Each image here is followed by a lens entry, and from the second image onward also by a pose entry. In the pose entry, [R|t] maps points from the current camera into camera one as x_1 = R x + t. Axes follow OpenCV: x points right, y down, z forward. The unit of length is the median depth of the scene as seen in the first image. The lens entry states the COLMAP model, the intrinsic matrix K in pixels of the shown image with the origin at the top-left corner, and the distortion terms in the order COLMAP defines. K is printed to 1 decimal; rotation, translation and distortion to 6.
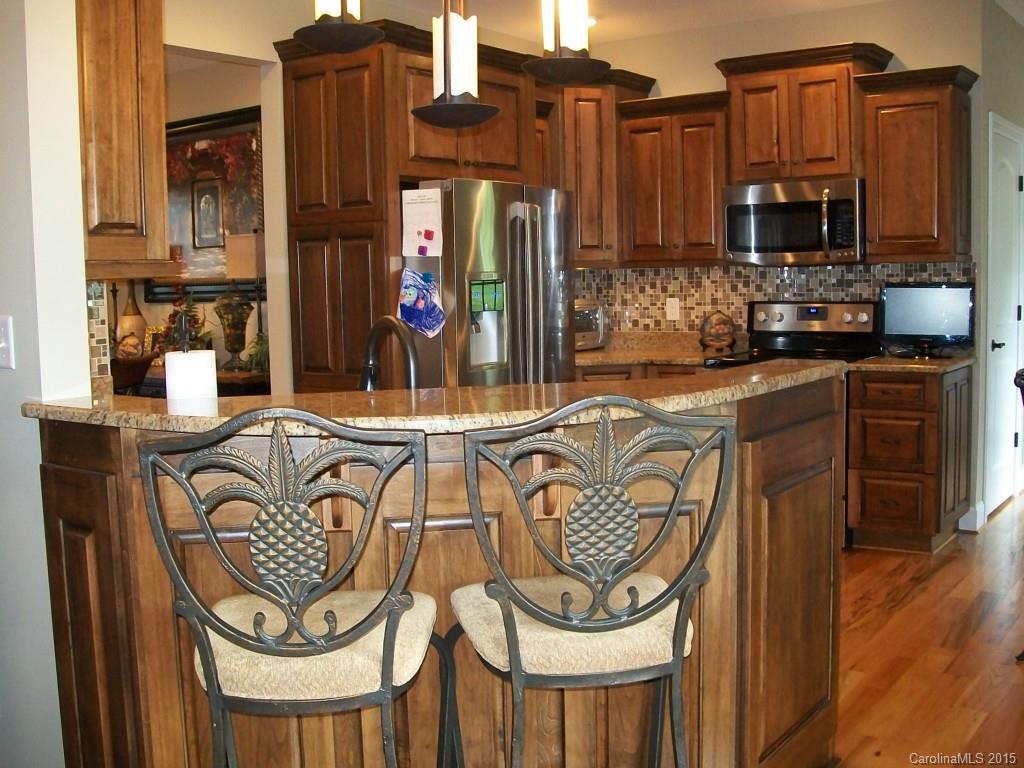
lens RADIAL K [[1132.2, 0, 512.1], [0, 1132.2, 378.5], [0, 0, 1]] dist [-0.117497, 0.000000]
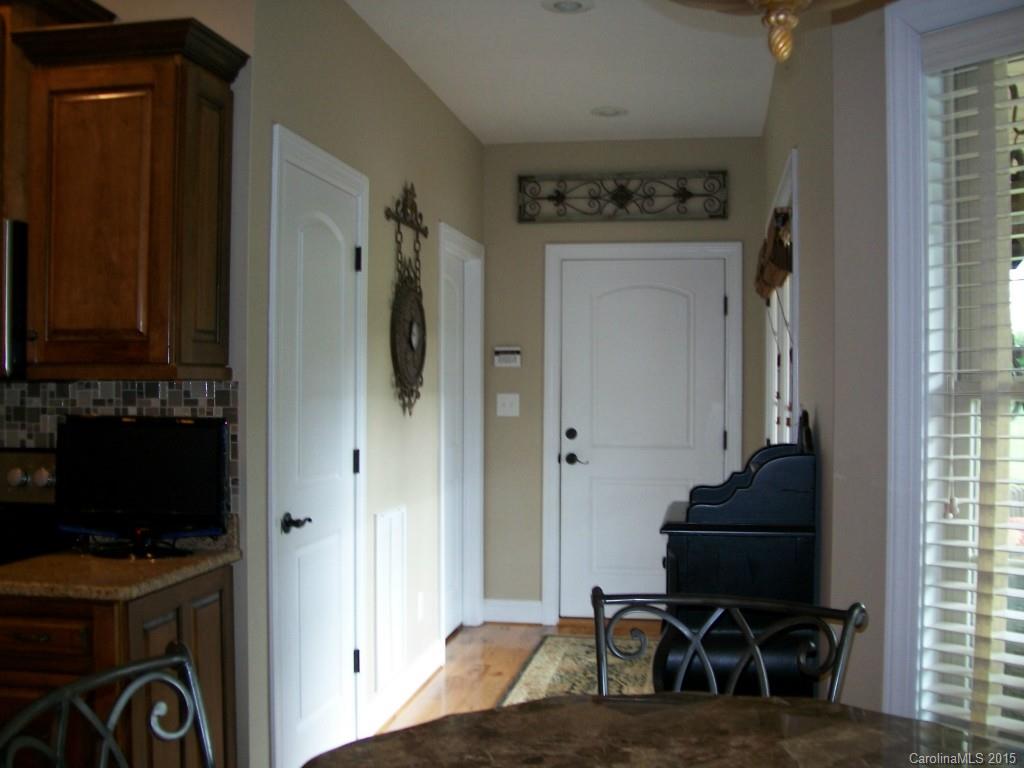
lens RADIAL K [[1132.2, 0, 511.8], [0, 1132.2, 387.3], [0, 0, 1]] dist [-0.117497, 0.000000]
pose [[0.907035, 0.024397, 0.420348, 0.302625], [0.015637, 0.995679, -0.091532, -0.047006], [-0.420765, 0.089595, 0.902734, 0.423400]]
